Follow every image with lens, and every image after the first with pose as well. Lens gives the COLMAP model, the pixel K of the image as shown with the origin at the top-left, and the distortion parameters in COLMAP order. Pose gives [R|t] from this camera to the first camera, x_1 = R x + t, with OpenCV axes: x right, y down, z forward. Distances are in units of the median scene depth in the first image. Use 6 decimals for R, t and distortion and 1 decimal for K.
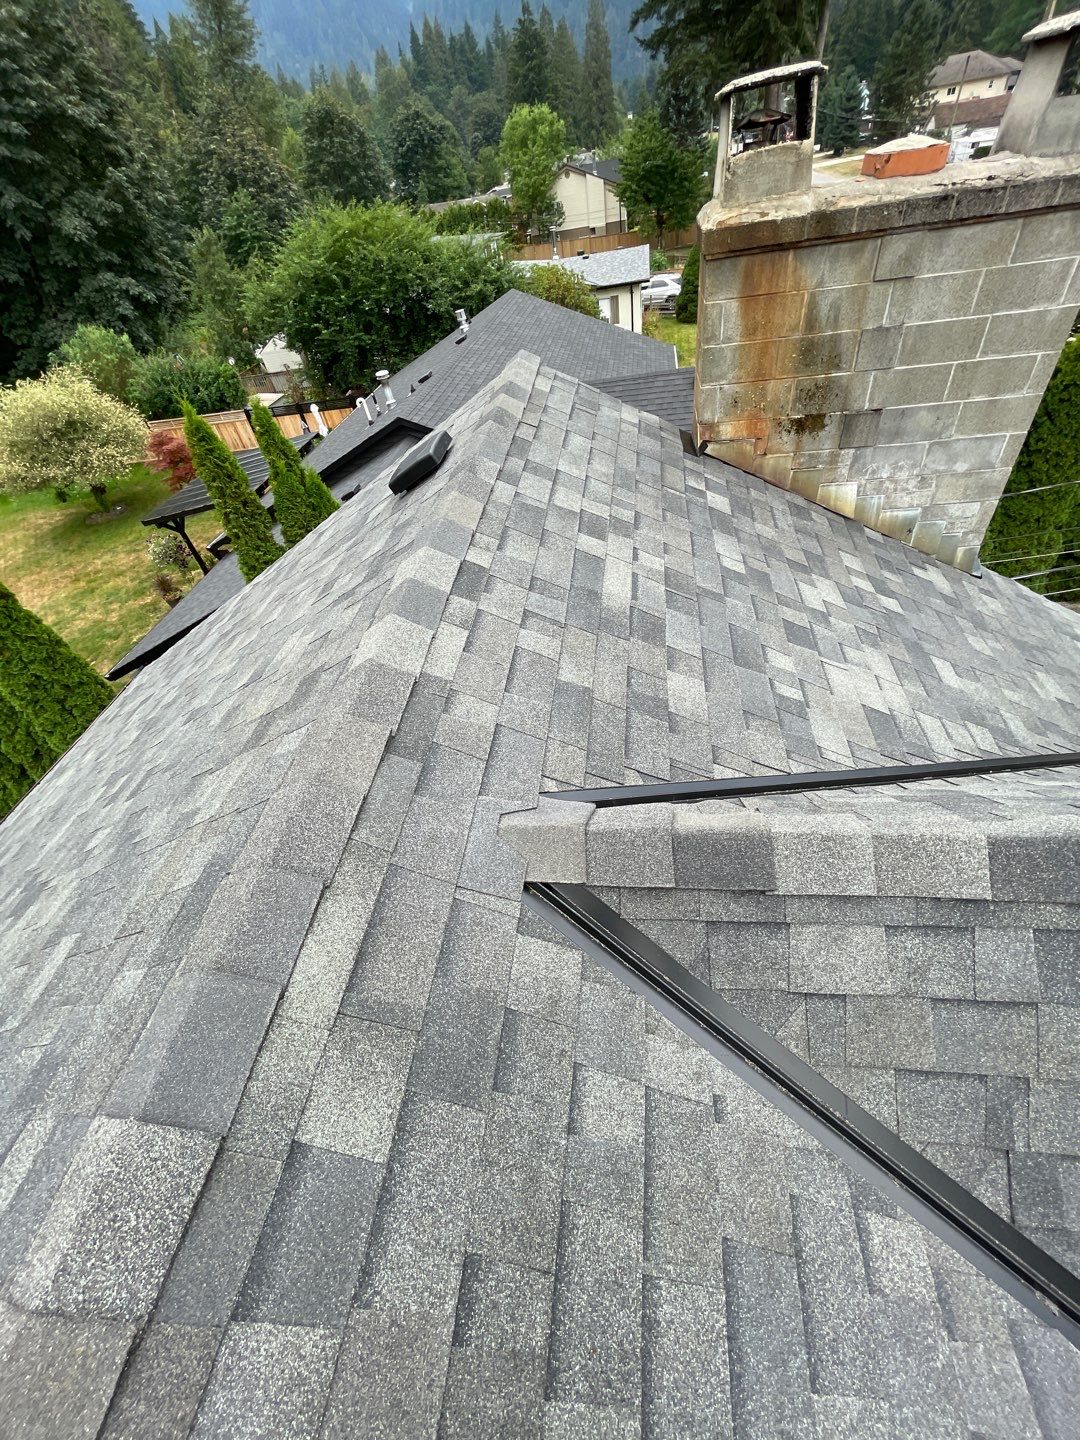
lens RADIAL K [[579.7, 0, 540.0], [0, 579.7, 720.0], [0, 0, 1]] dist [-0.000472, 0.000029]
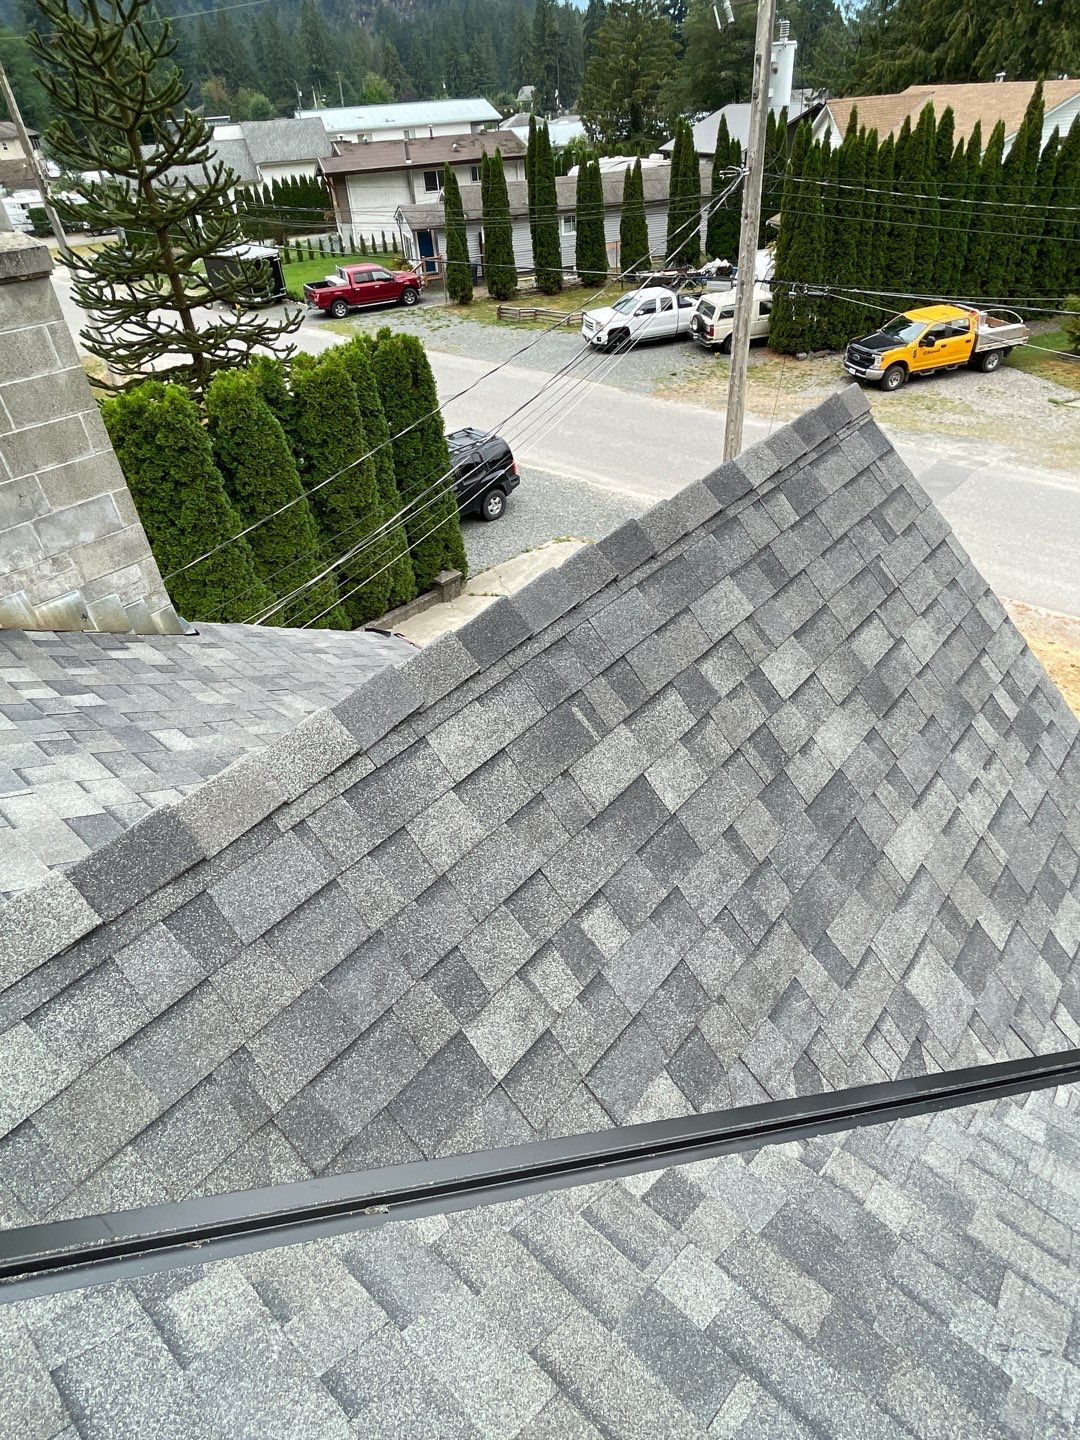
lens RADIAL K [[822.0, 0, 540.0], [0, 822.0, 720.0], [0, 0, 1]] dist [-0.000681, -0.000424]
pose [[0.561261, -0.417642, 0.714536, 0.161929], [0.565127, 0.824138, 0.037803, 0.179738], [-0.604664, 0.382586, 0.698577, -0.234287]]
